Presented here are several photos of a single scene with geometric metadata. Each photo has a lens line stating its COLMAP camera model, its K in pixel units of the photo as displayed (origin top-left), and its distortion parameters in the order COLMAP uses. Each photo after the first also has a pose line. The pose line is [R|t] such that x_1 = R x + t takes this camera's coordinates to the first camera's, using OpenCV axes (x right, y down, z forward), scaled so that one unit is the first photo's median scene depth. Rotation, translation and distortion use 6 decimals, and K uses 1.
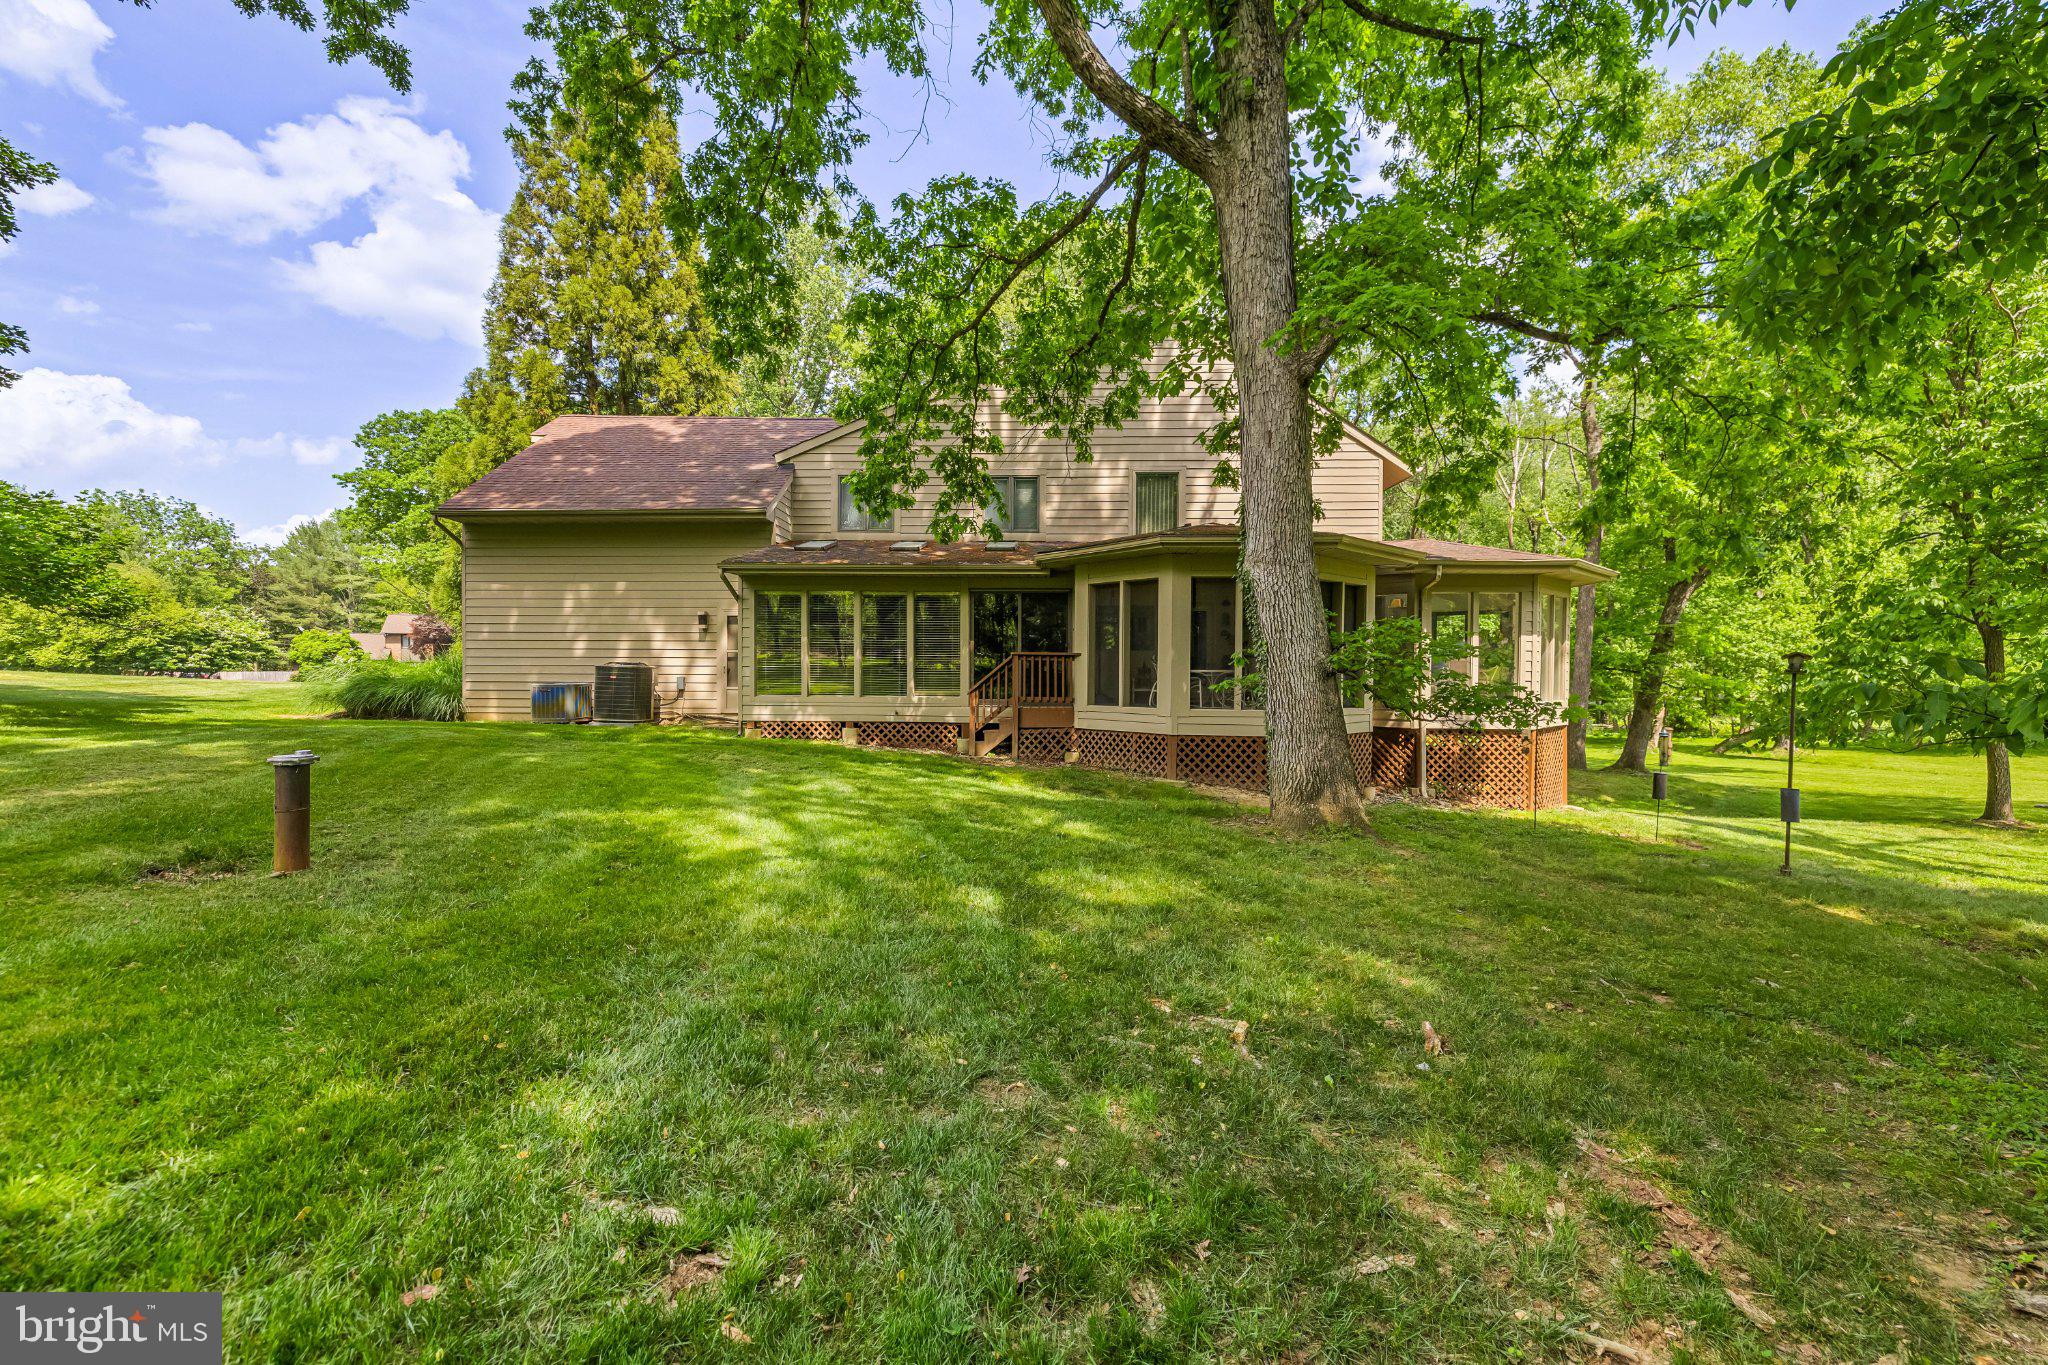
lens RADIAL K [[884.6, 0, 1024.0], [0, 884.6, 682.5], [0, 0, 1]] dist [-0.001149, -0.000121]
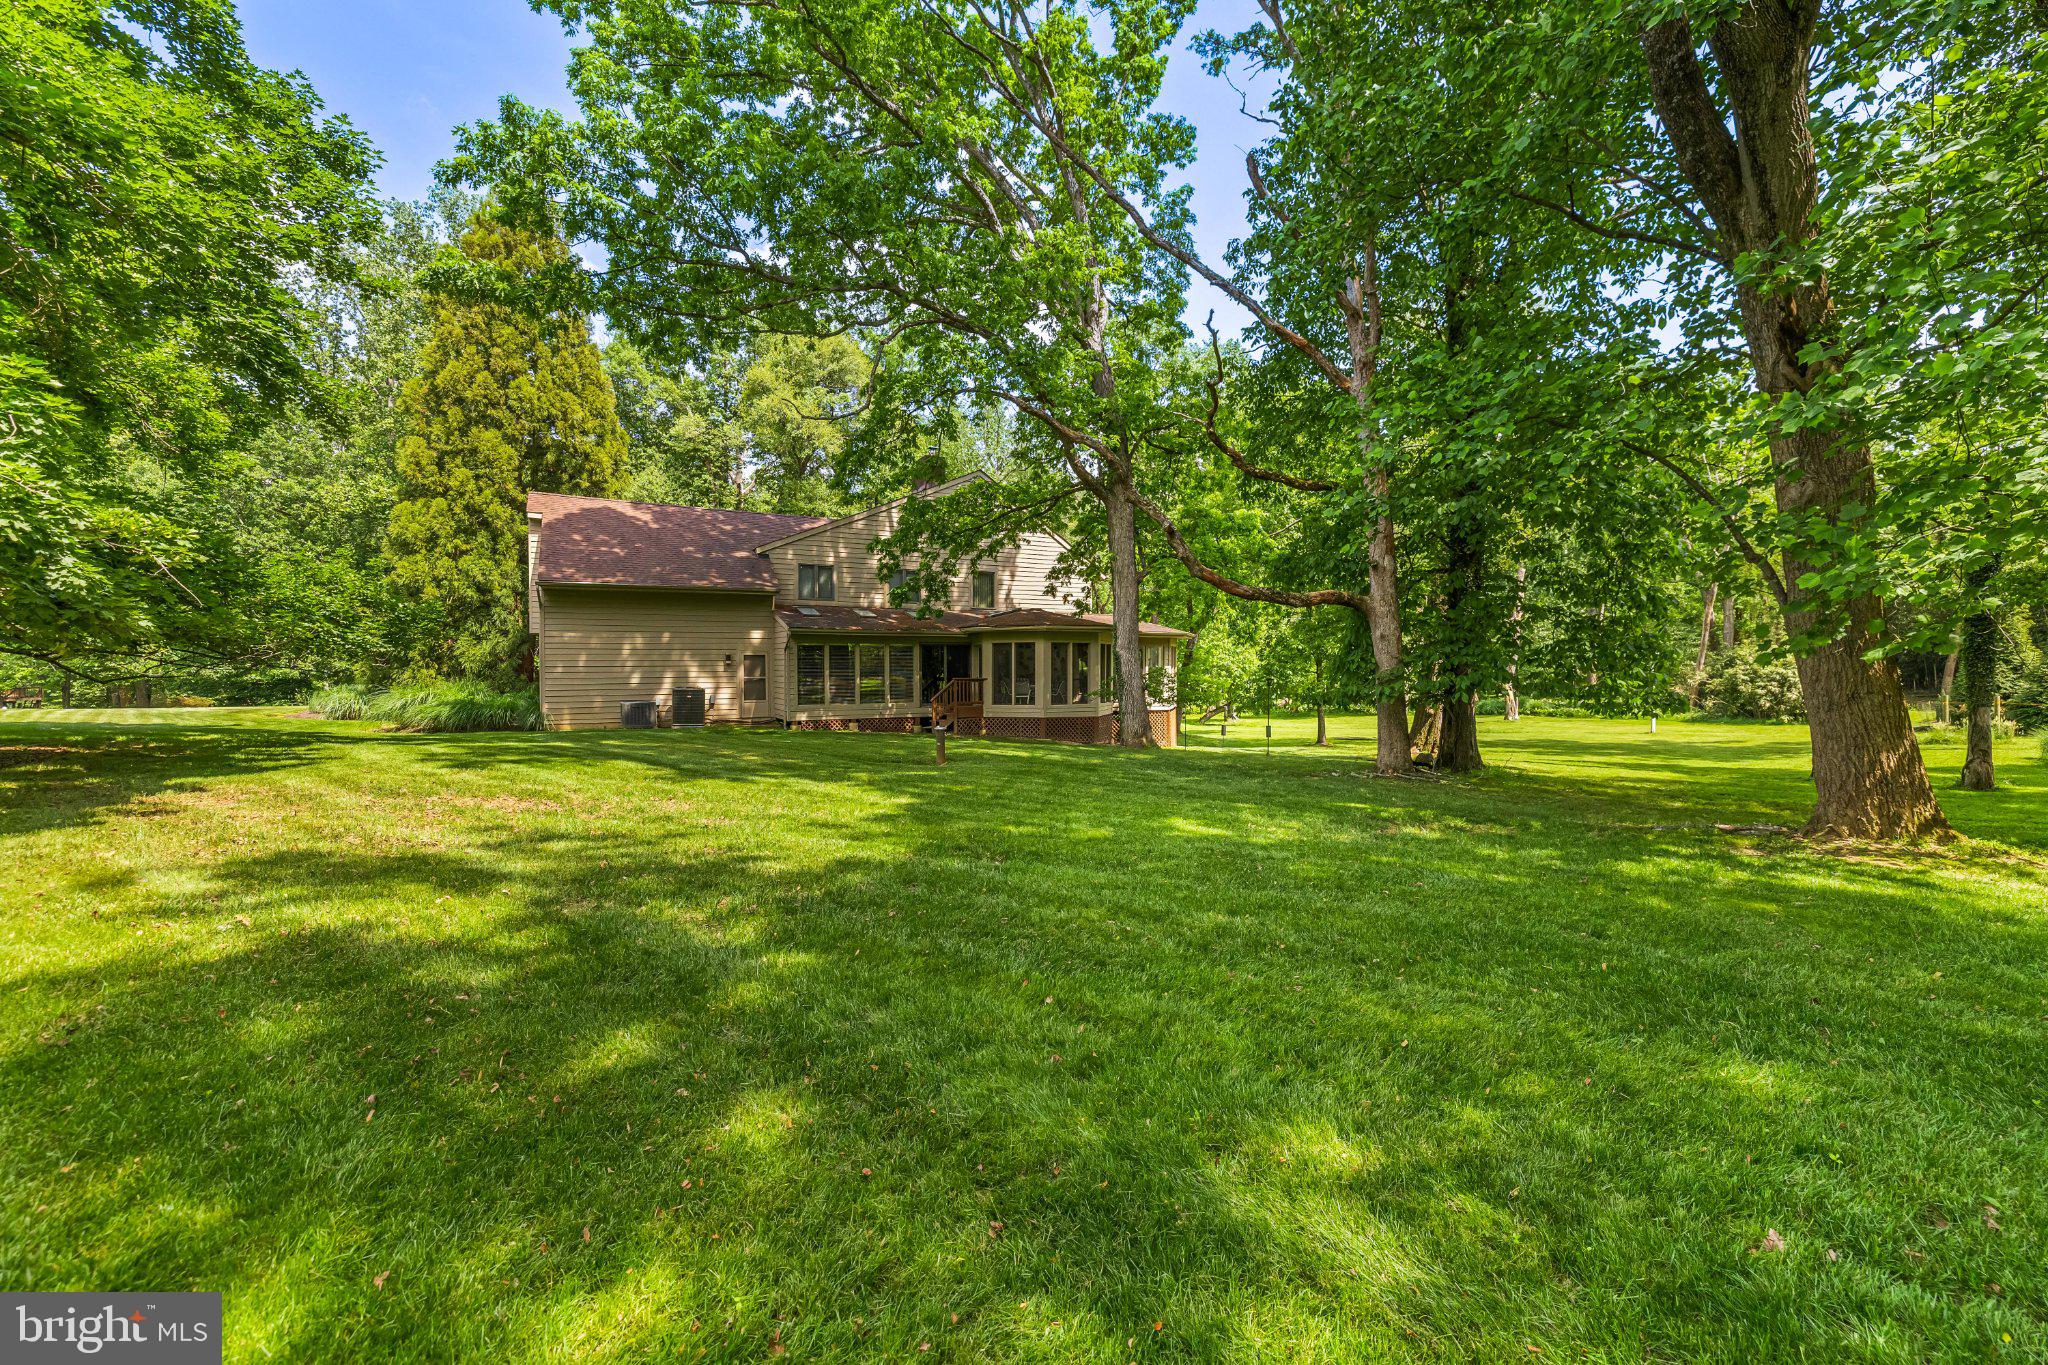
lens RADIAL K [[884.6, 0, 1024.0], [0, 884.6, 682.5], [0, 0, 1]] dist [-0.001149, -0.000121]
pose [[0.870569, -0.020051, 0.491637, -0.758867], [0.018578, 0.999796, 0.007880, -0.034624], [-0.491695, 0.002274, 0.870765, -0.676500]]
